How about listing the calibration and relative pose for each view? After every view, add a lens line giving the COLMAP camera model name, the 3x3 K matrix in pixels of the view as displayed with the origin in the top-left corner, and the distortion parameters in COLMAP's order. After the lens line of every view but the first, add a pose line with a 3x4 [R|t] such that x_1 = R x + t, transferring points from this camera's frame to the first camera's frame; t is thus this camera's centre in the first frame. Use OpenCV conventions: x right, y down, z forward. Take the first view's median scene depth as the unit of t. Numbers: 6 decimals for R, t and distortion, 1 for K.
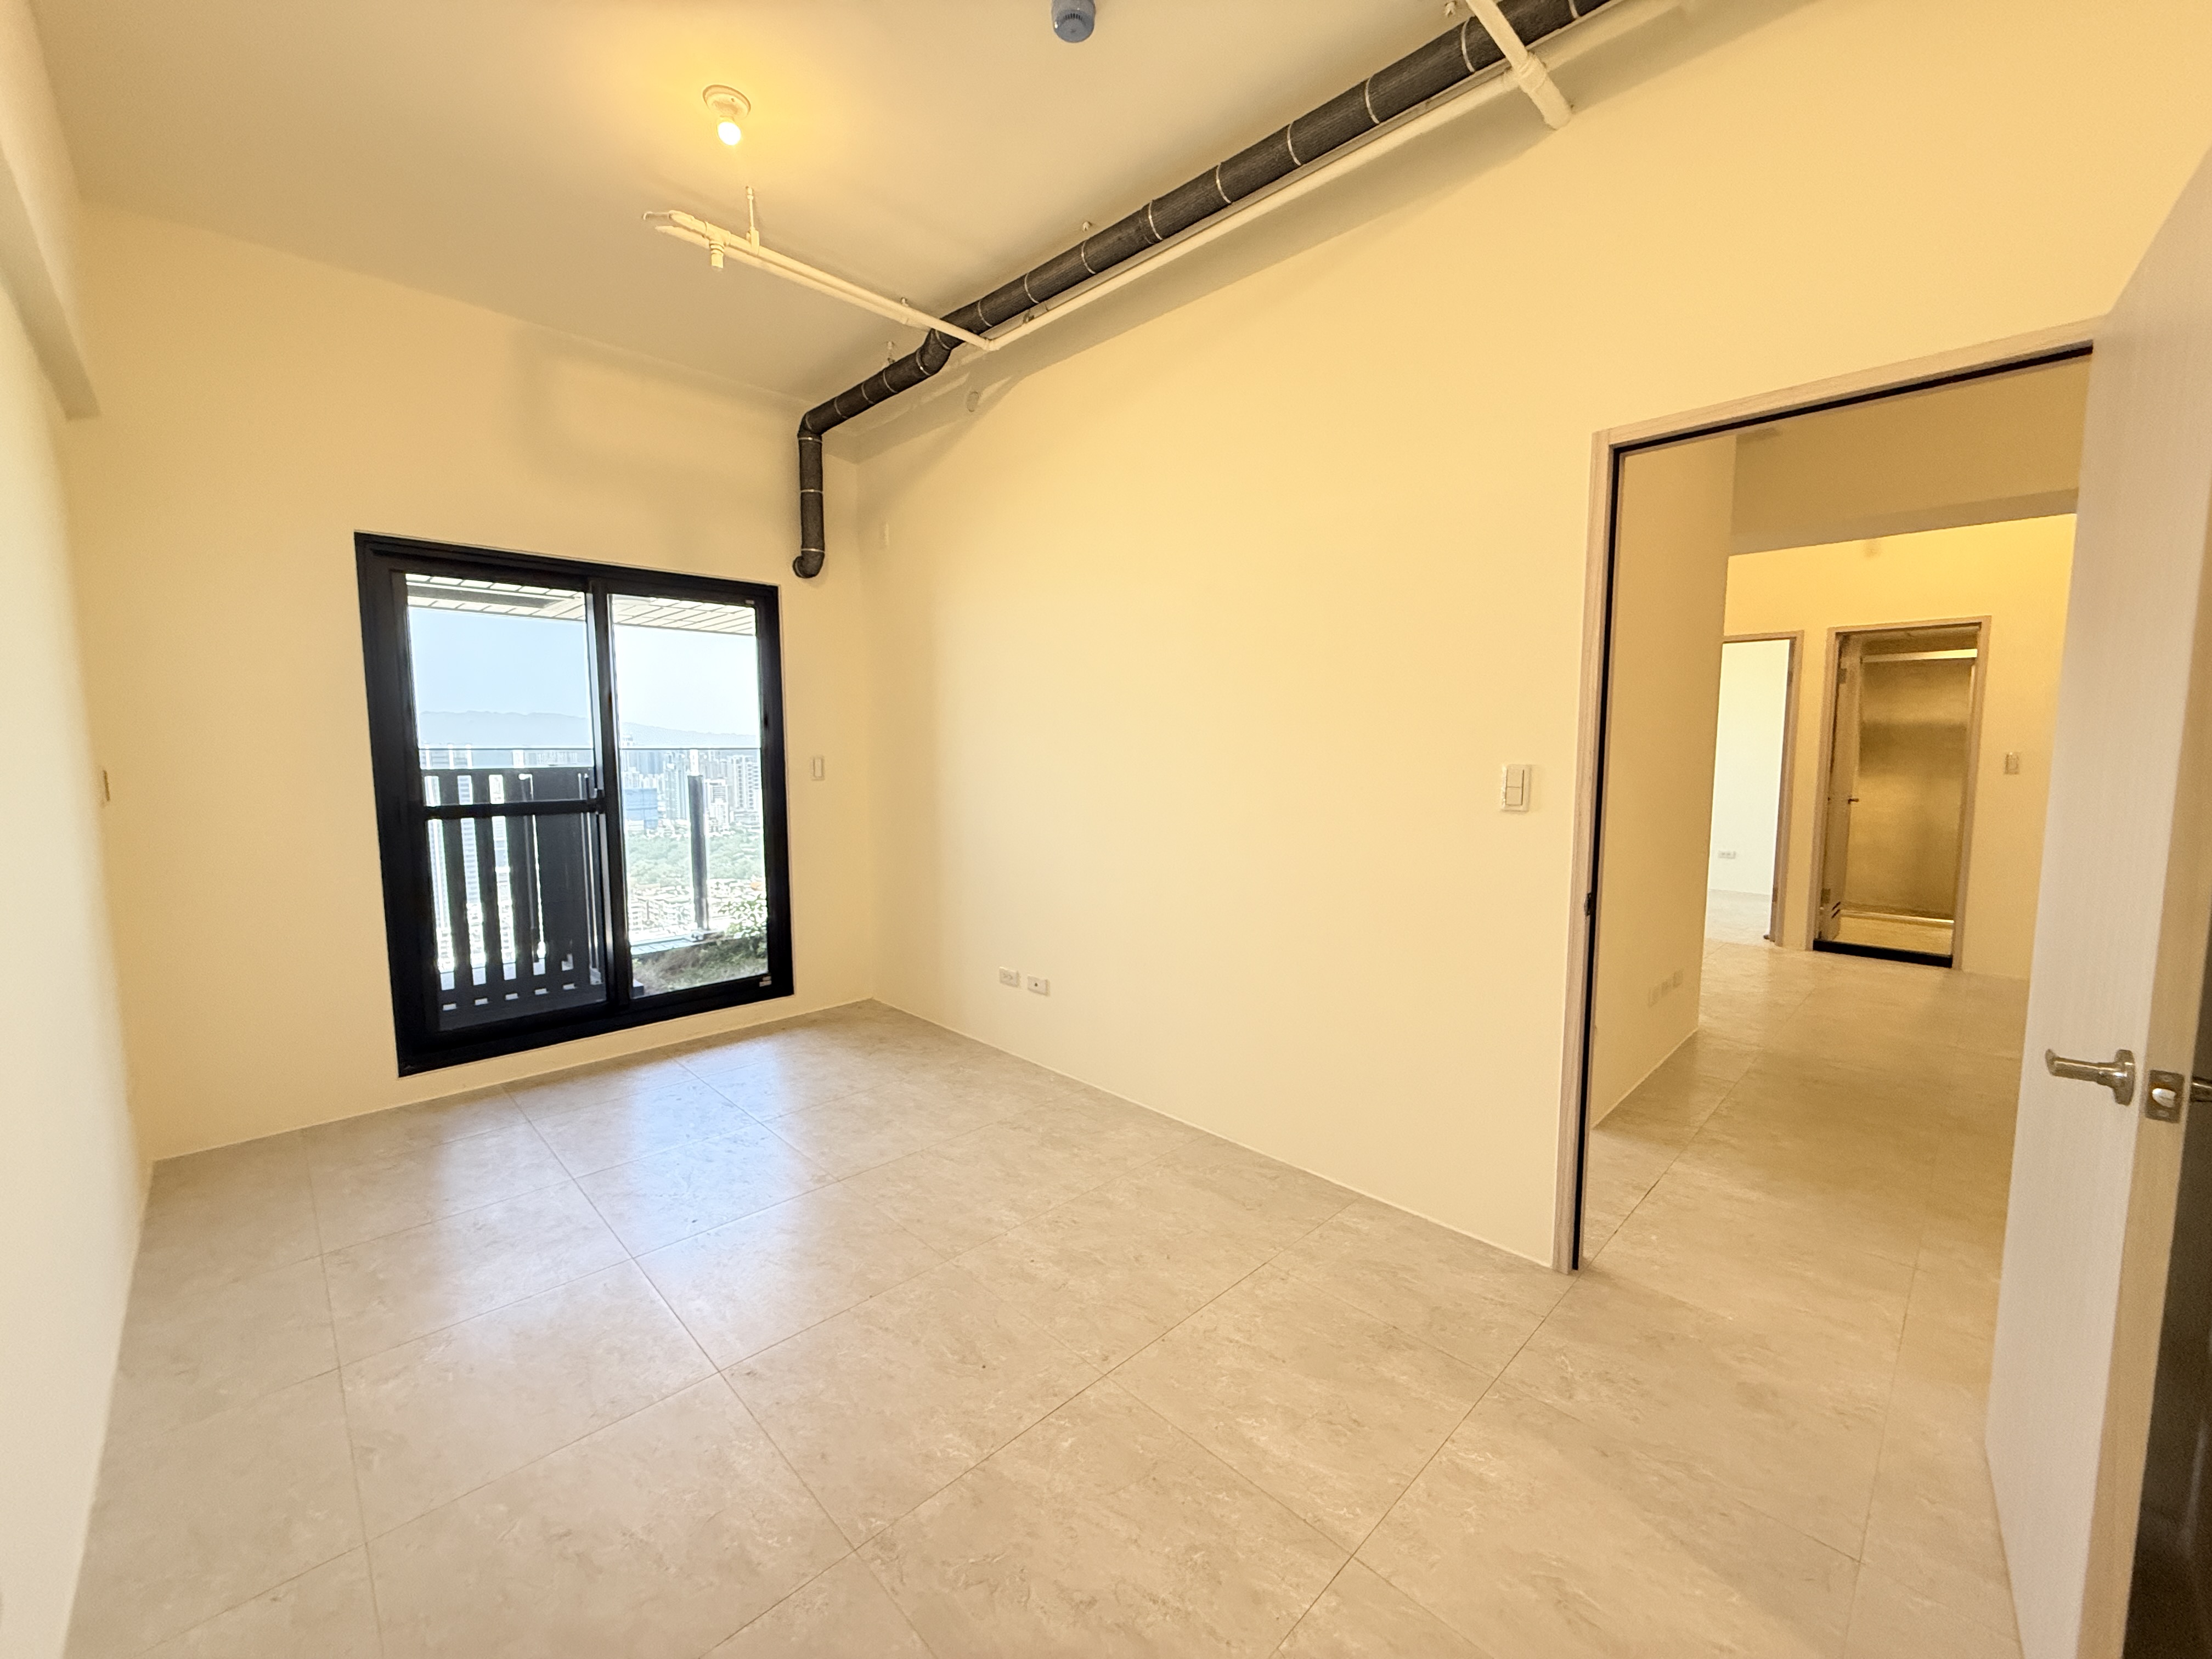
lens RADIAL K [[892.9, 0, 1101.6], [0, 892.9, 828.6], [0, 0, 1]] dist [0.000228, 0.000259]
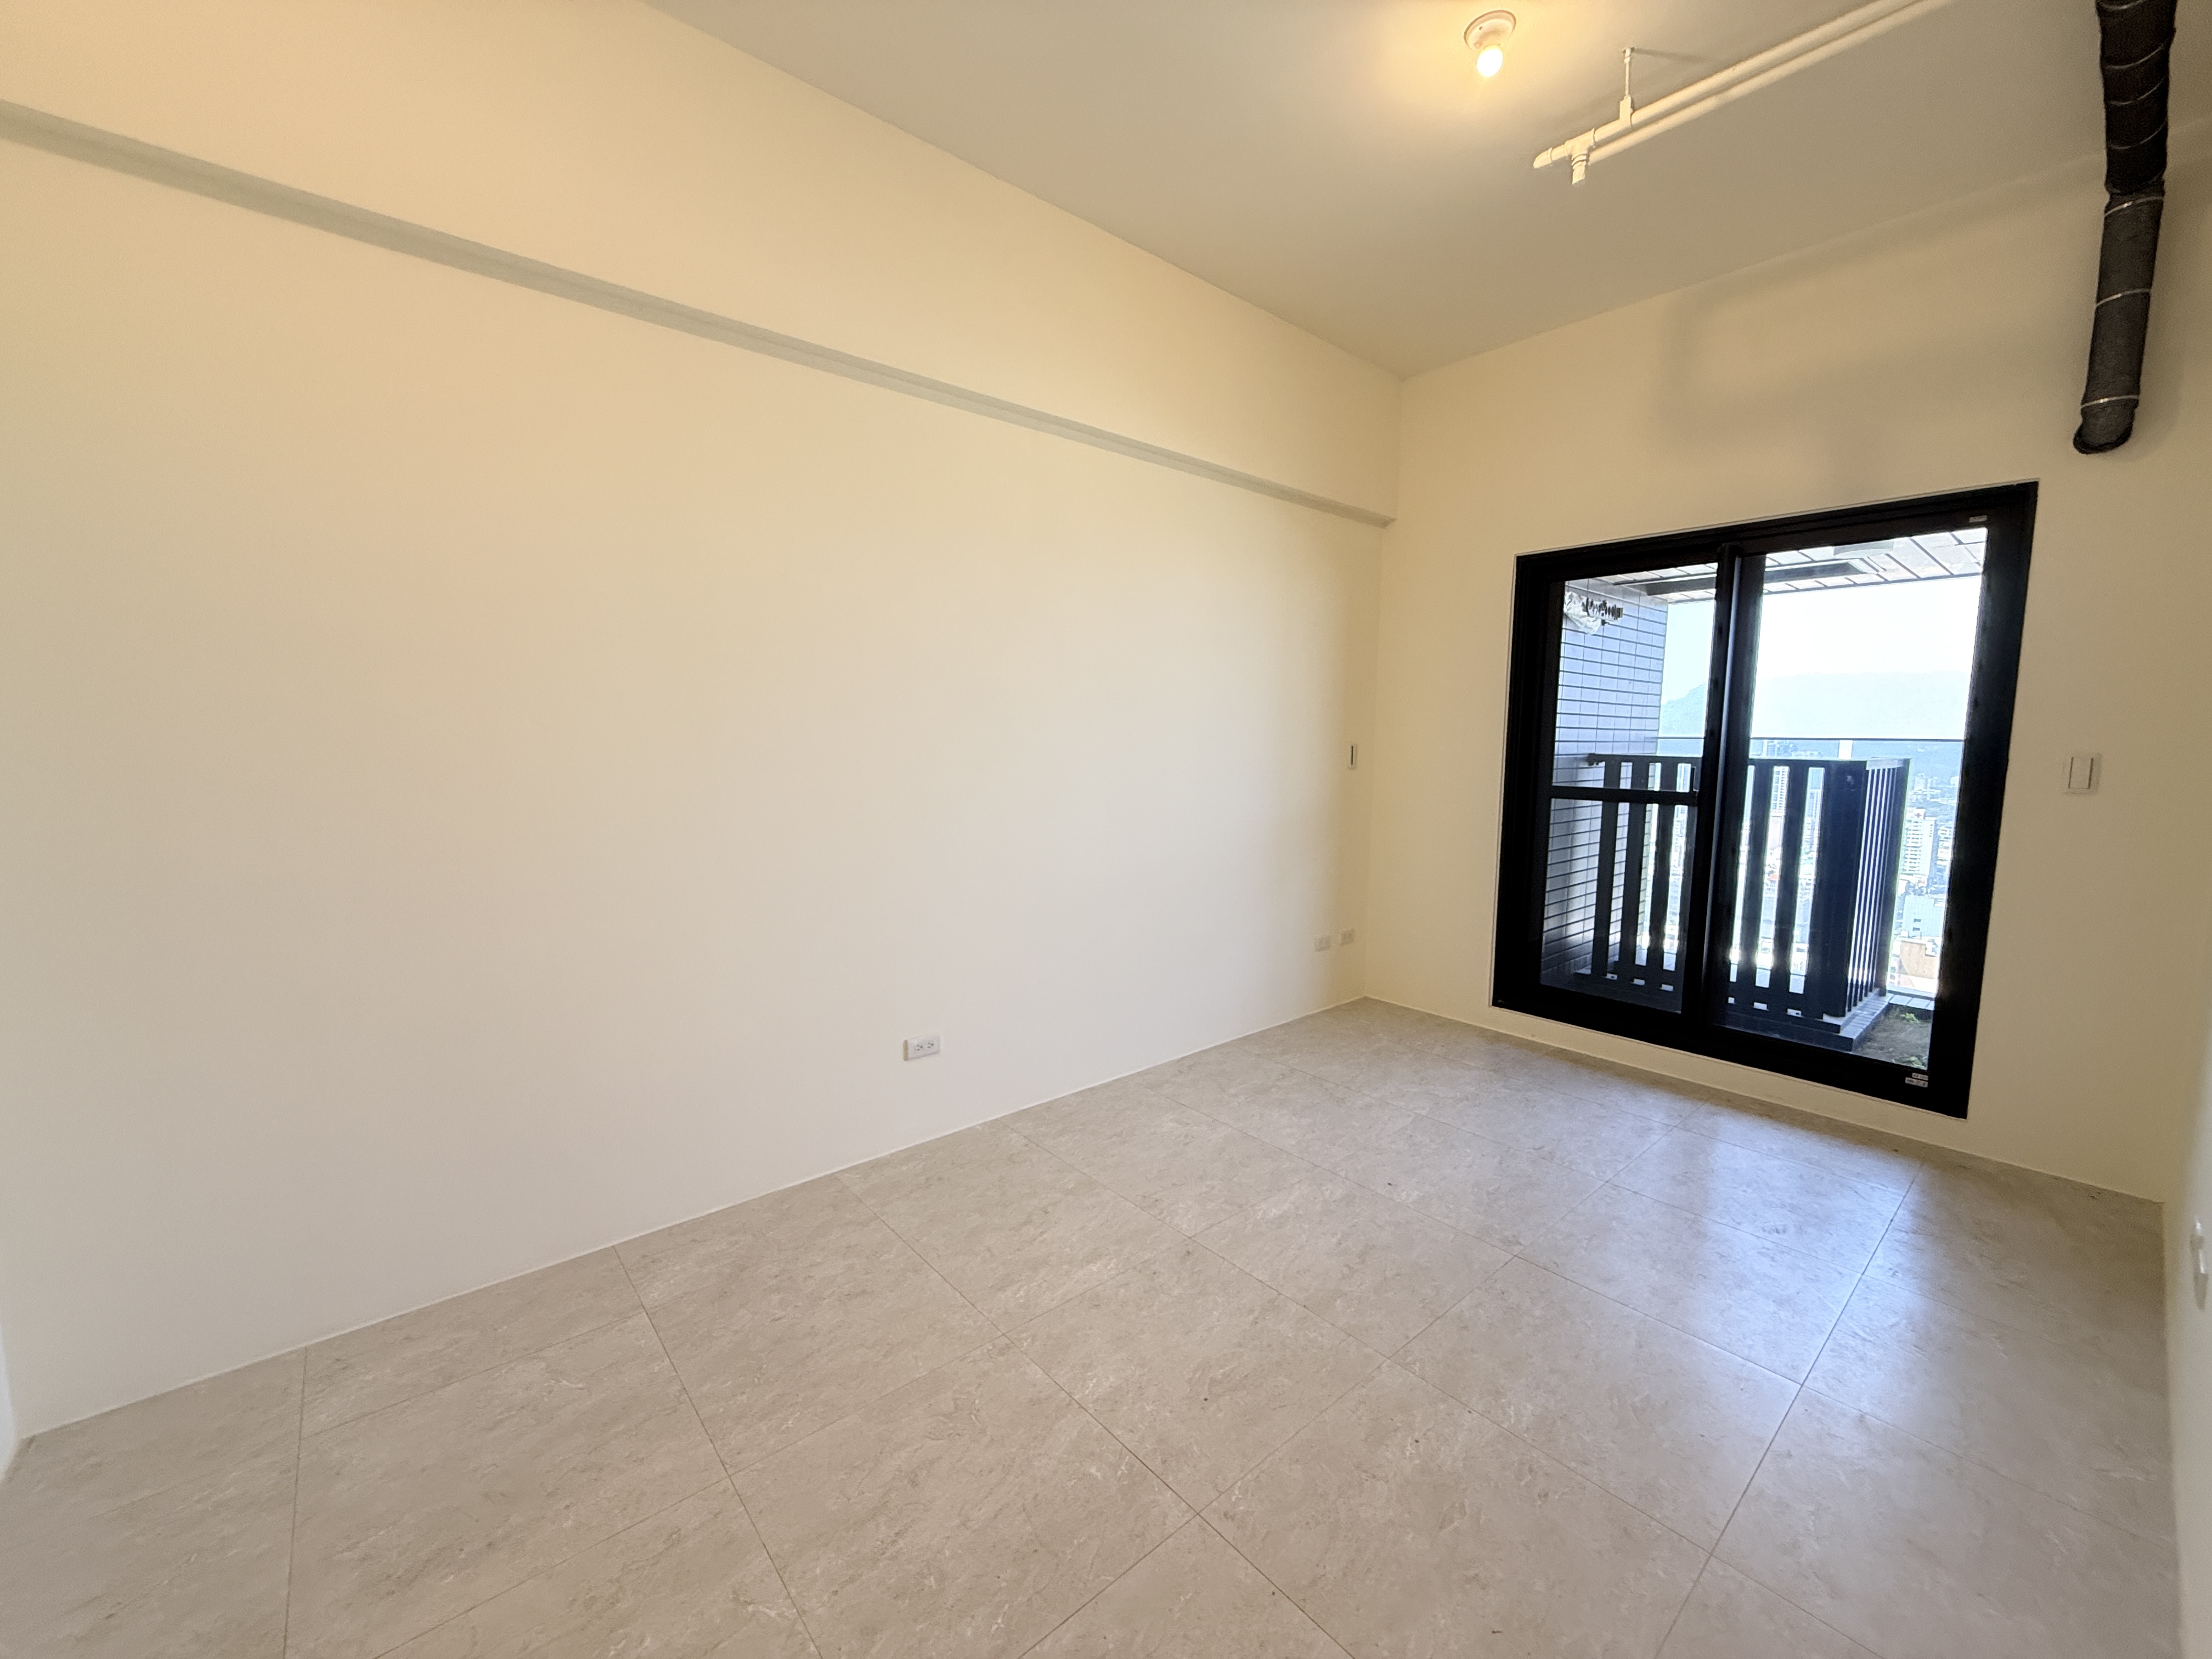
lens RADIAL K [[892.9, 0, 1099.8], [0, 892.9, 827.8], [0, 0, 1]] dist [0.000228, 0.000259]
pose [[-0.080624, 0.106096, -0.991082, 0.434161], [-0.102062, 0.988214, 0.114091, -0.044001], [0.991506, 0.110350, -0.068845, 0.531064]]
